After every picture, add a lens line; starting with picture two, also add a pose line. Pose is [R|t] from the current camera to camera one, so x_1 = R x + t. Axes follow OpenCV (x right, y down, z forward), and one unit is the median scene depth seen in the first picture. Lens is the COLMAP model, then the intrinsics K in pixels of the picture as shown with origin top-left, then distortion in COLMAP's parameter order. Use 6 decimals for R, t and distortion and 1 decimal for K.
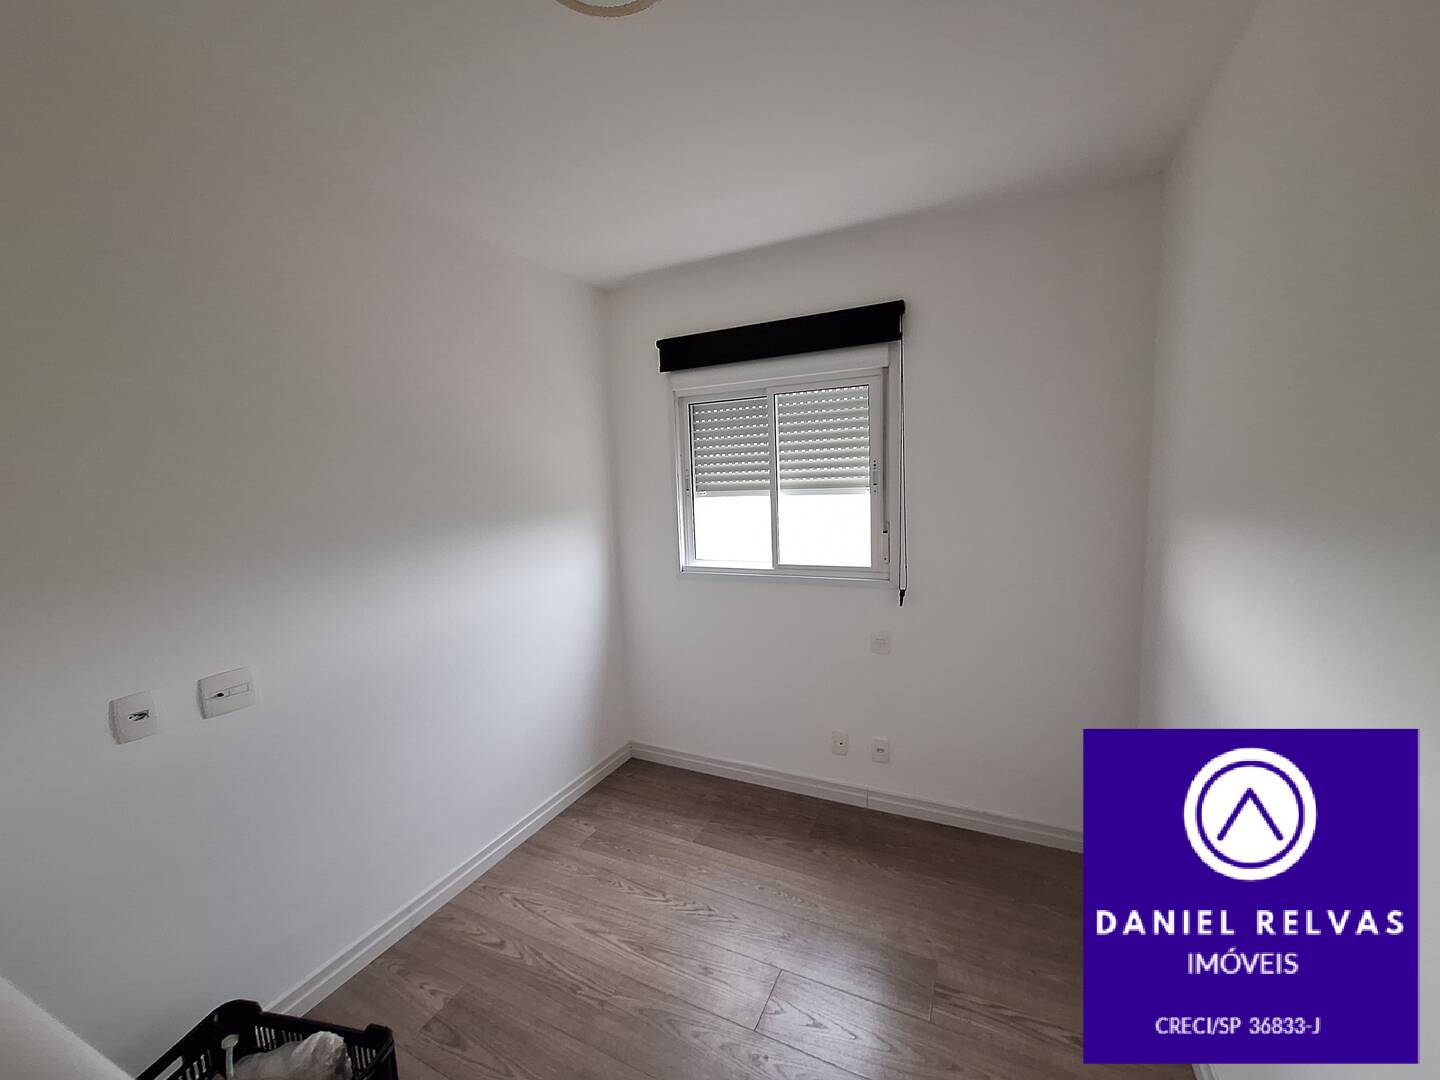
lens RADIAL K [[566.3, 0, 720.0], [0, 566.3, 545.5], [0, 0, 1]] dist [-0.009855, 0.000707]
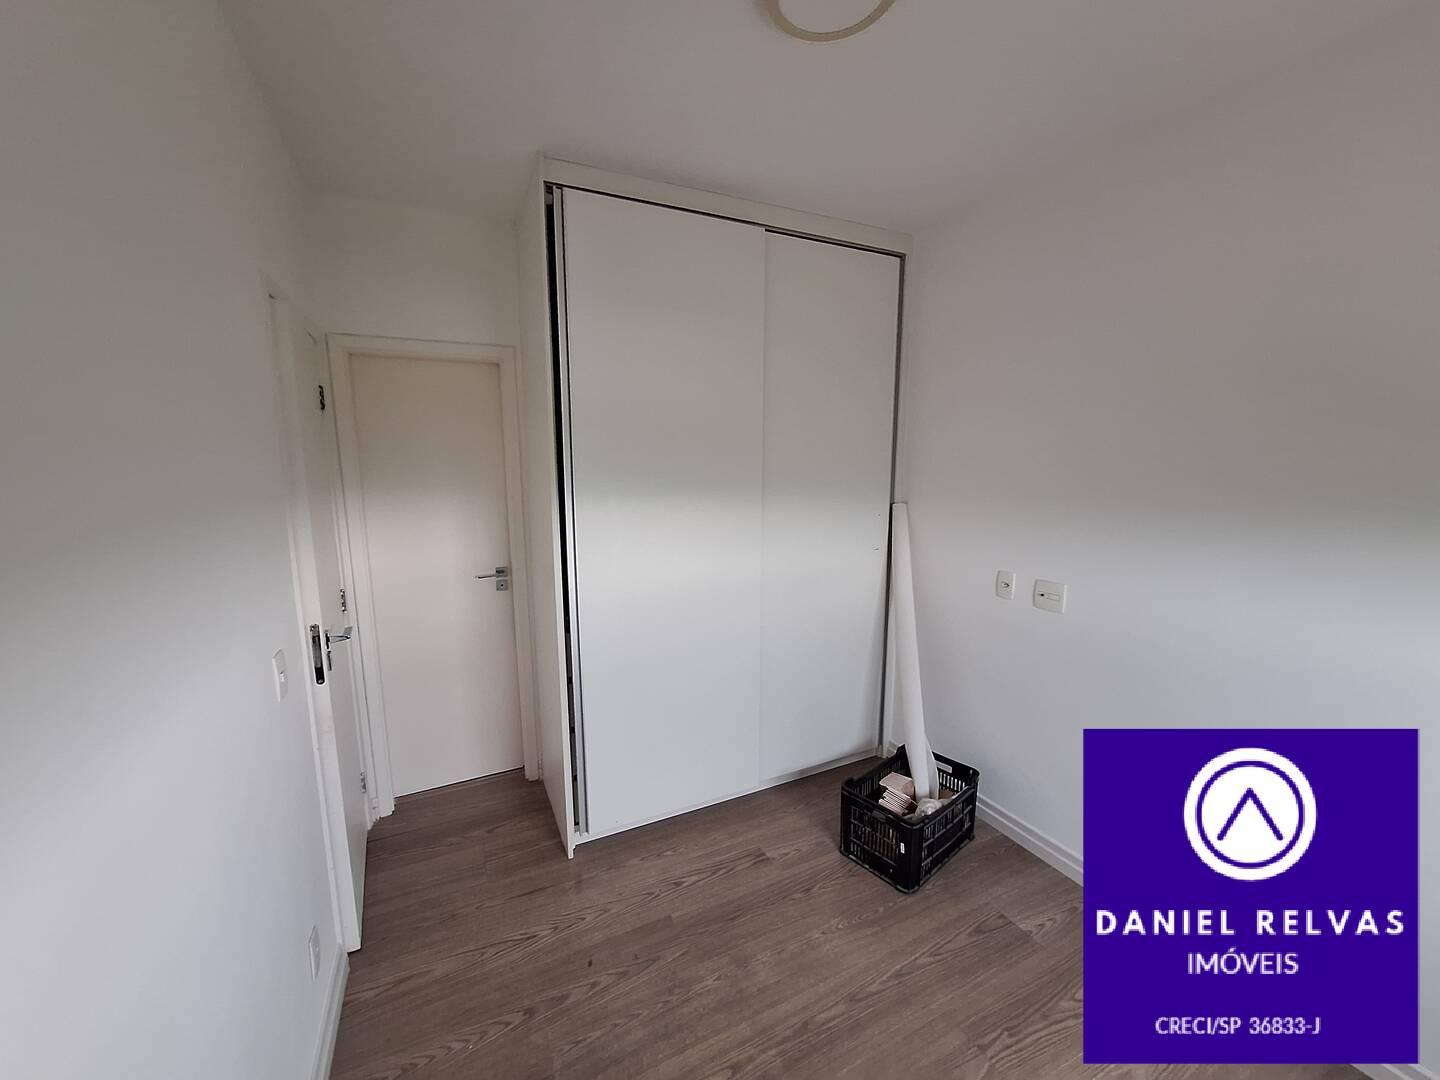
lens RADIAL K [[566.3, 0, 726.3], [0, 566.3, 546.8], [0, 0, 1]] dist [-0.009855, 0.000707]
pose [[-0.617075, 0.160037, -0.770458, 0.461792], [-0.054693, 0.968010, 0.244876, -0.107016], [0.785001, 0.193246, -0.588583, 0.827709]]
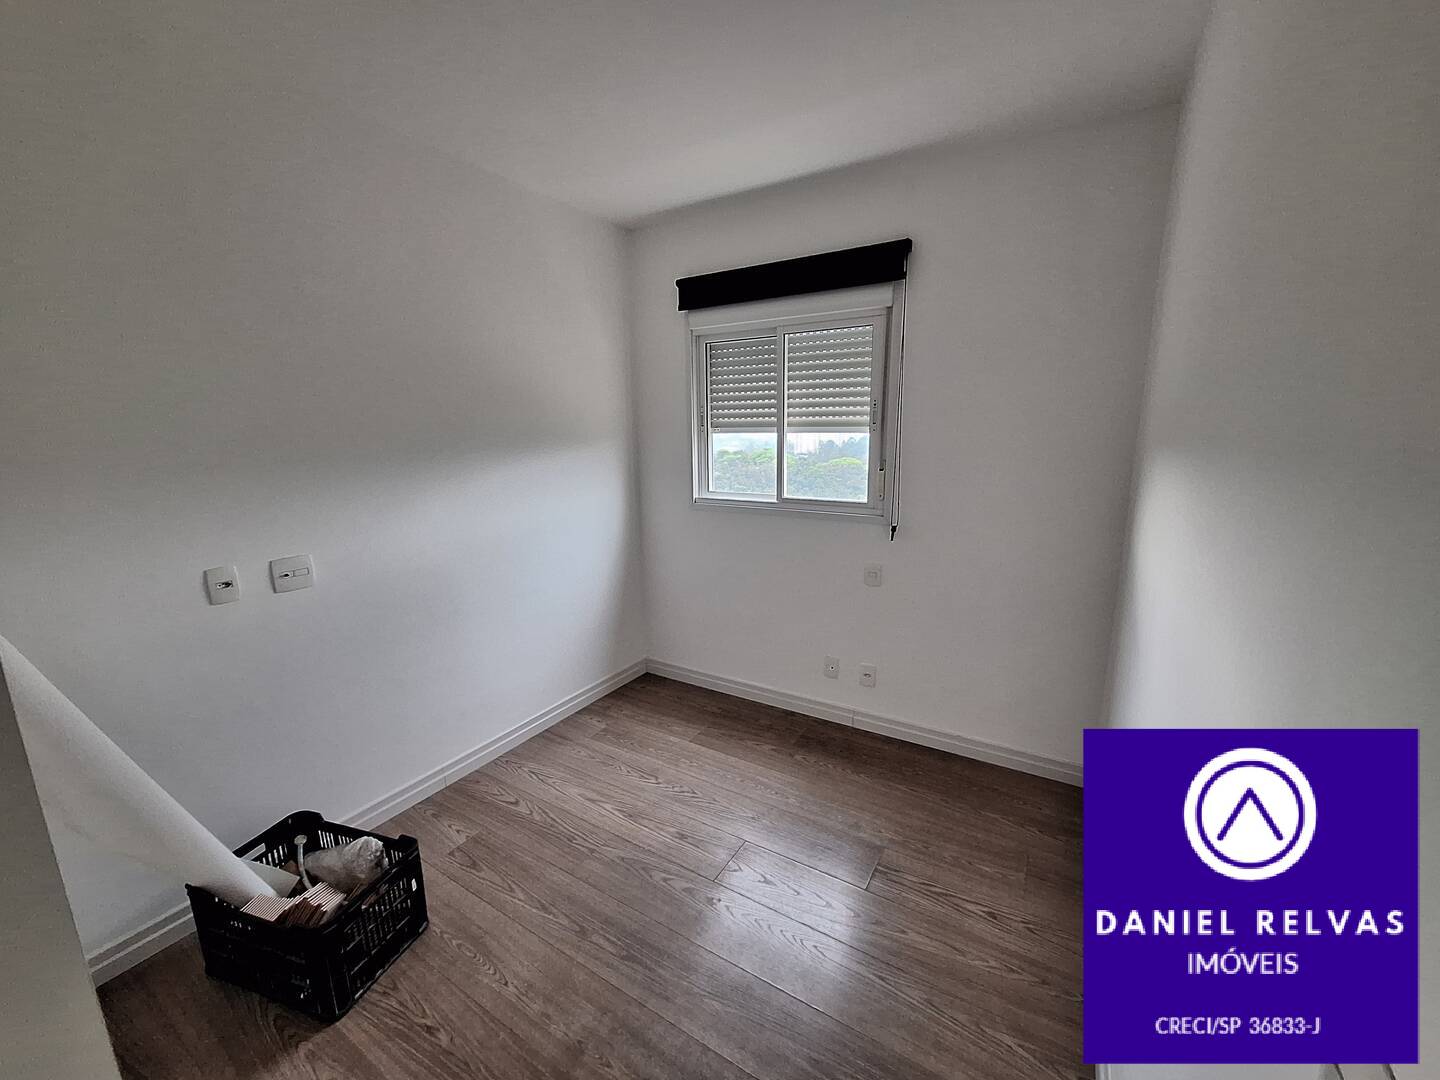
lens RADIAL K [[566.3, 0, 719.2], [0, 566.3, 542.9], [0, 0, 1]] dist [-0.009855, 0.000707]
pose [[0.995045, 0.043601, -0.089355, 0.110660], [-0.035564, 0.995339, 0.089641, 0.032726], [0.092847, -0.086019, 0.991958, -0.090249]]
